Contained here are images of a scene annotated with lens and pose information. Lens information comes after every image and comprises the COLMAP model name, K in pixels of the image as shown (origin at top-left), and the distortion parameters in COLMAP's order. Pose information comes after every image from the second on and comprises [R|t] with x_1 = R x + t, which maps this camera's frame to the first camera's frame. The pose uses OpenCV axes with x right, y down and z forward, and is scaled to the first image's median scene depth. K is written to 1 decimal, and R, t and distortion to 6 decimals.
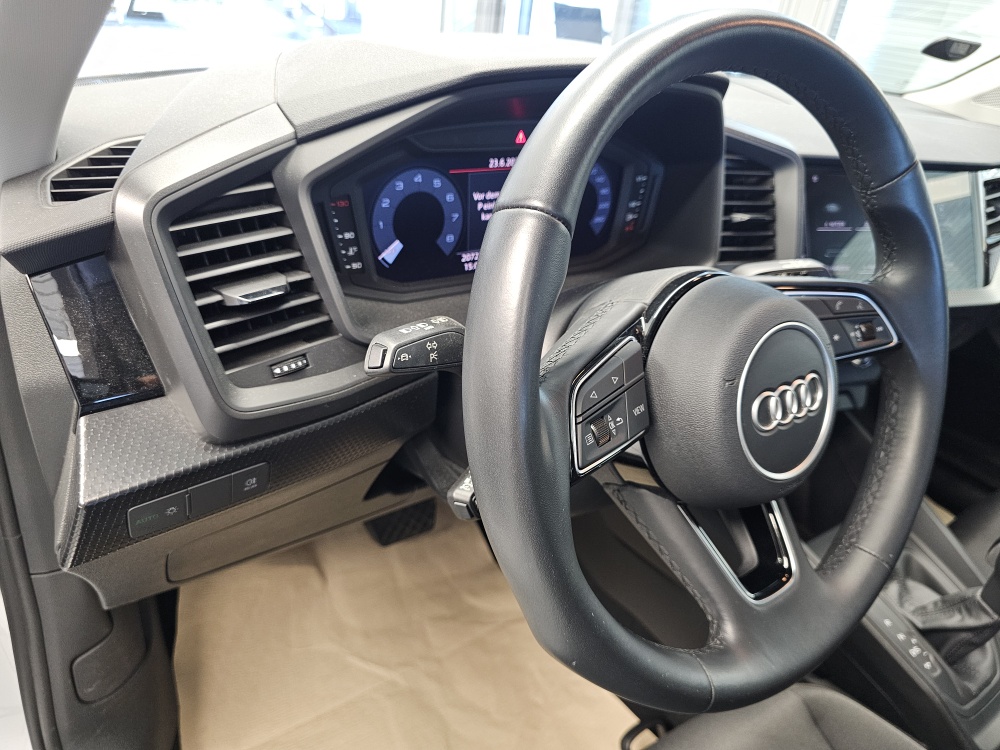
lens RADIAL K [[697.8, 0, 503.8], [0, 697.8, 370.4], [0, 0, 1]] dist [0.041707, -0.050965]
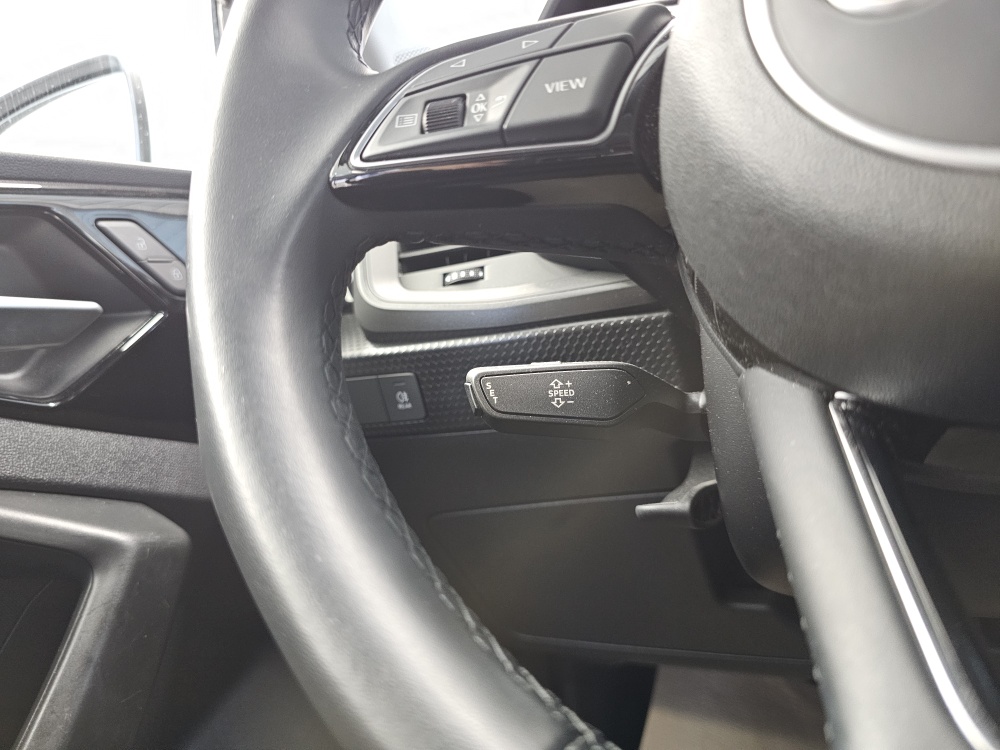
lens RADIAL K [[677.3, 0, 523.8], [0, 677.3, 374.0], [0, 0, 1]] dist [0.006963, 0.000429]
pose [[0.470590, -0.111954, -0.875221, 0.379602], [-0.278786, 0.922240, -0.267867, 0.248920], [0.837152, 0.370055, 0.402786, 0.591080]]
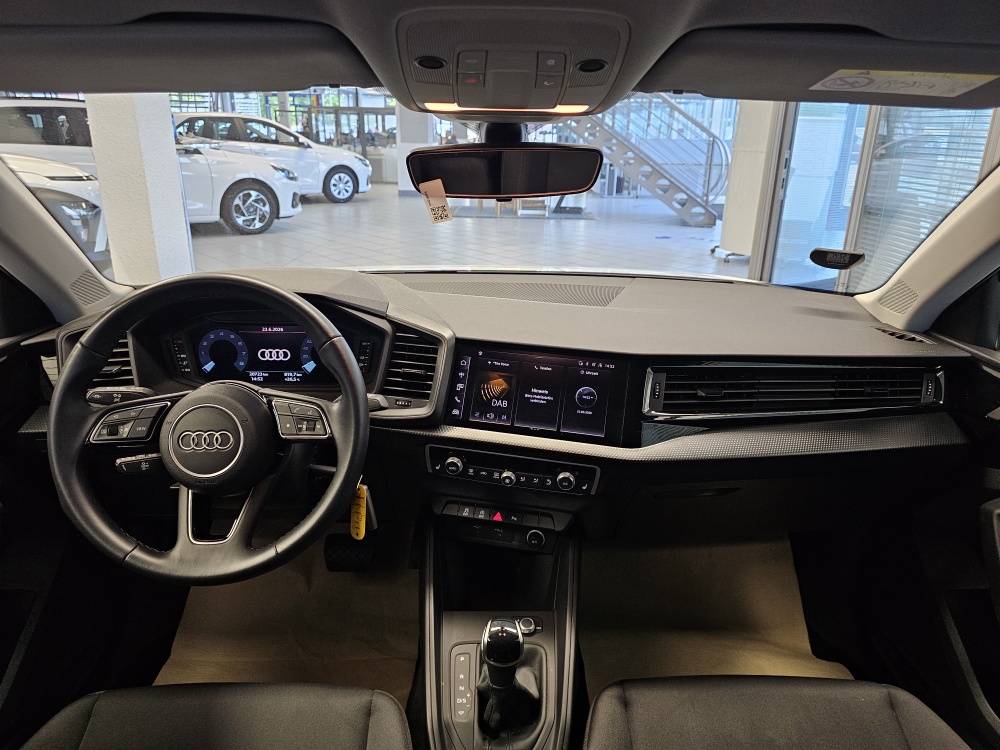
lens RADIAL K [[692.8, 0, 506.9], [0, 692.8, 373.2], [0, 0, 1]] dist [0.079274, -0.092246]
pose [[0.825890, 0.093888, -0.555959, 1.747124], [-0.212727, 0.965053, -0.153036, -0.017113], [0.522161, 0.244659, 0.817000, -0.249450]]
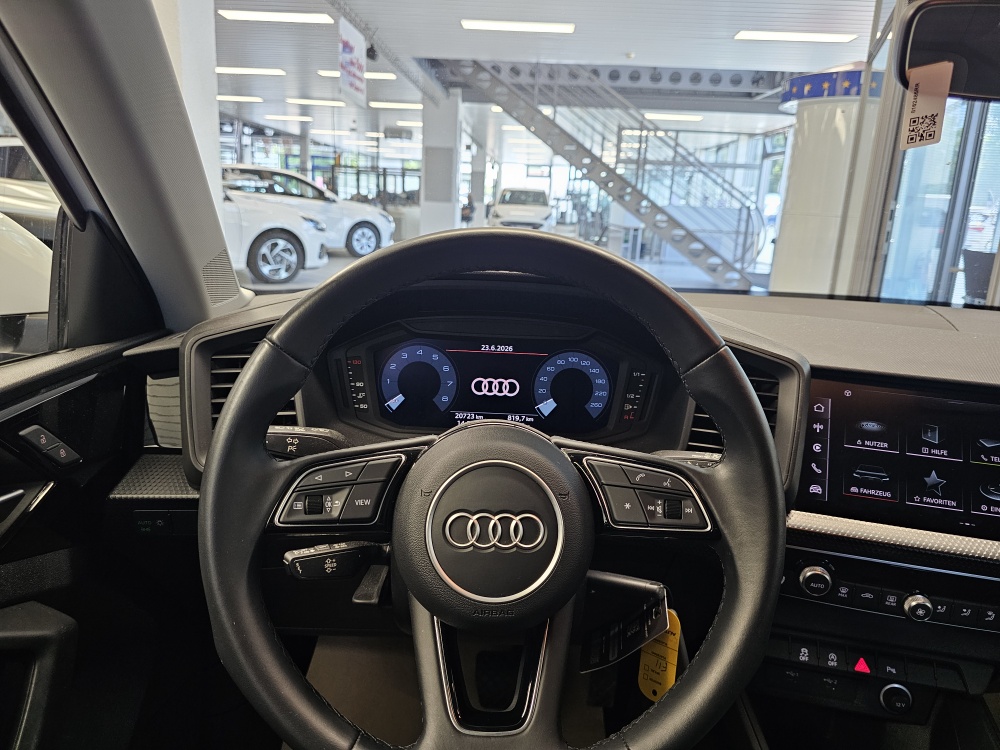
lens RADIAL K [[694.0, 0, 498.9], [0, 694.0, 364.2], [0, 0, 1]] dist [0.068867, -0.083776]
pose [[0.821655, 0.062175, -0.566584, 0.771159], [-0.245266, 0.935866, -0.252983, 0.056425], [0.514517, 0.346828, 0.784208, 0.009930]]
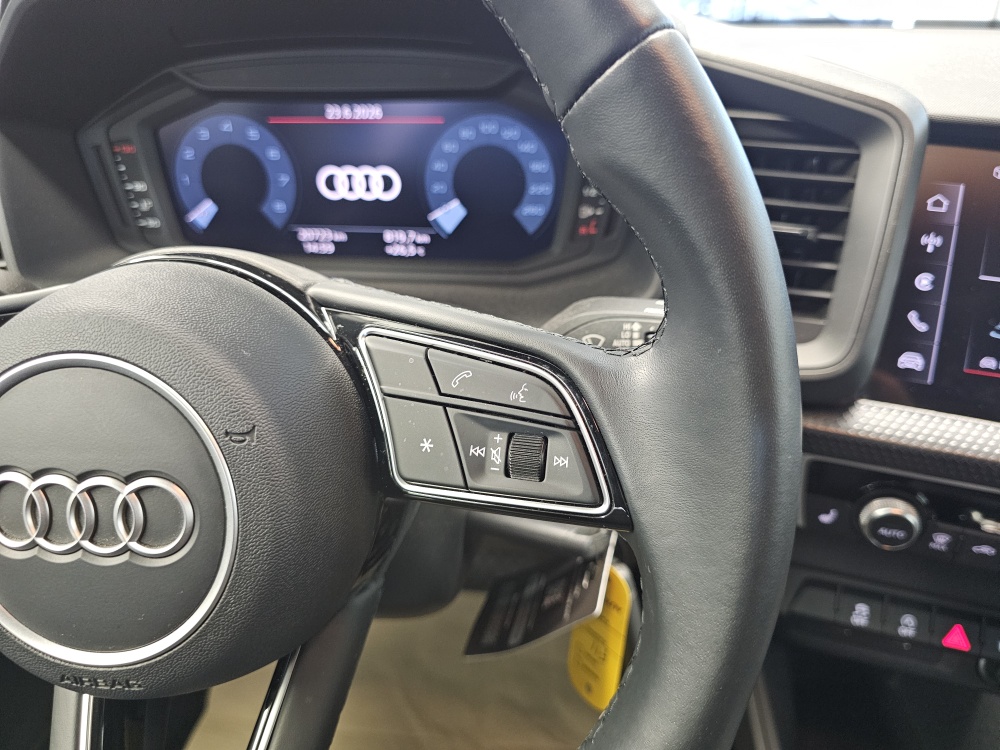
lens RADIAL K [[721.8, 0, 499.3], [0, 721.8, 369.5], [0, 0, 1]] dist [0.005217, -0.052885]
pose [[0.746445, 0.209754, -0.631524, 0.682685], [-0.242992, 0.969405, 0.034768, -0.104920], [0.619495, 0.127503, 0.774576, 0.573599]]
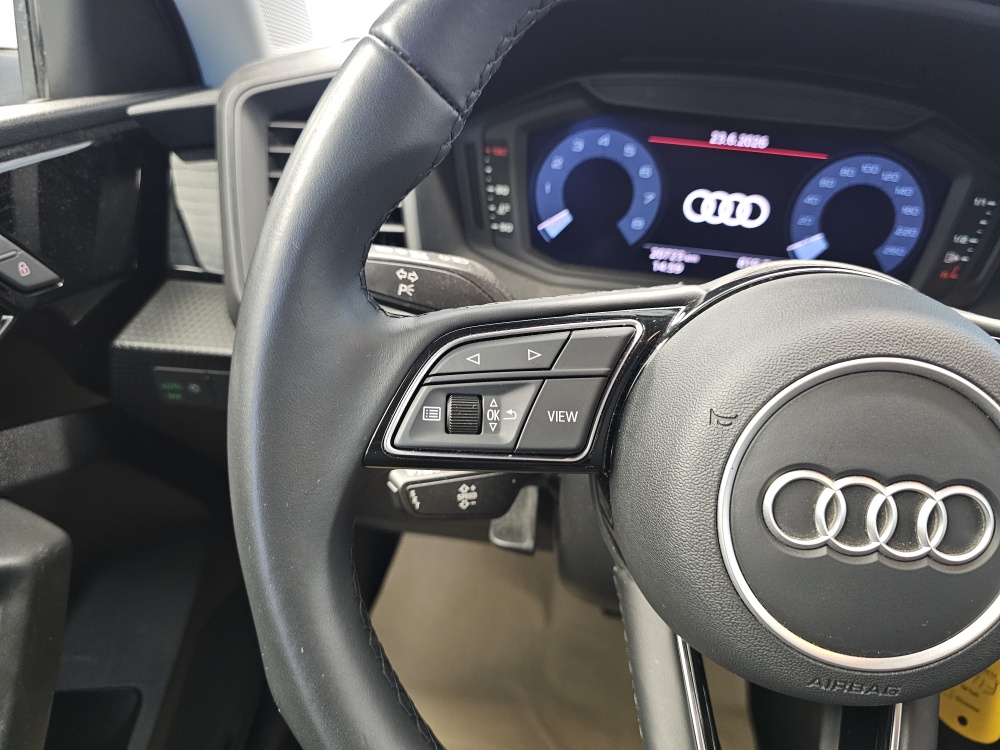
lens RADIAL K [[712.9, 0, 501.0], [0, 712.9, 376.3], [0, 0, 1]] dist [0.014202, -0.057272]
pose [[0.750063, 0.257245, -0.609287, 0.361227], [-0.326106, 0.945330, -0.002328, 0.028924], [0.575379, 0.200438, 0.792946, 0.313192]]
